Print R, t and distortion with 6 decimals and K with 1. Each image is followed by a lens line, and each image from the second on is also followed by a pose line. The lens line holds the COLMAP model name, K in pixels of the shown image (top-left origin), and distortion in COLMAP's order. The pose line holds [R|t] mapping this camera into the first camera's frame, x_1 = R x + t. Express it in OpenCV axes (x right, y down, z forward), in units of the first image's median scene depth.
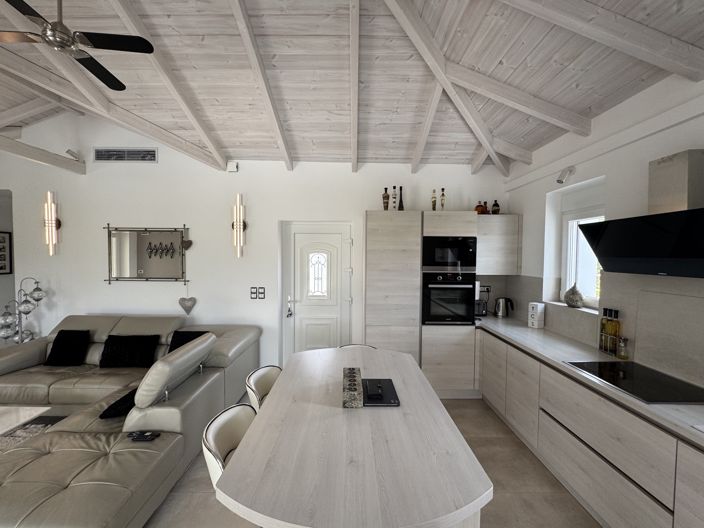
lens RADIAL K [[280.5, 0, 351.1], [0, 280.5, 264.3], [0, 0, 1]] dist [-0.002338, -0.000011]
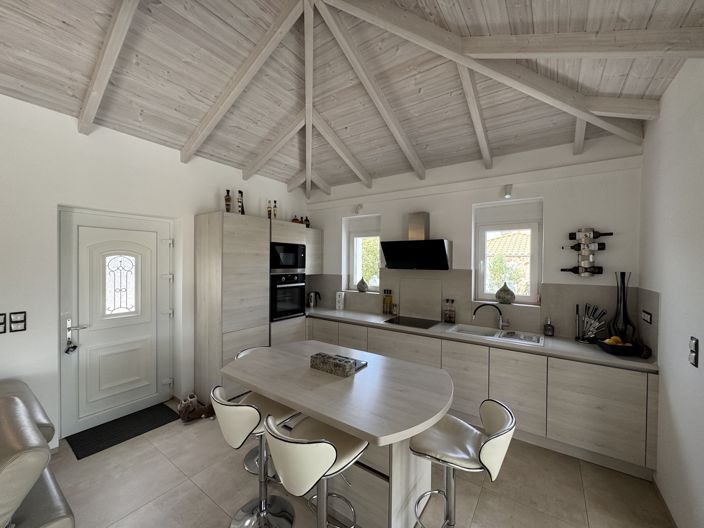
lens RADIAL K [[280.5, 0, 351.1], [0, 280.5, 264.3], [0, 0, 1]] dist [-0.002338, -0.000011]
pose [[0.582259, -0.011042, 0.812929, -0.447241], [0.023432, 0.999720, -0.003203, -0.000748], [-0.812666, 0.020913, 0.582354, 0.094967]]
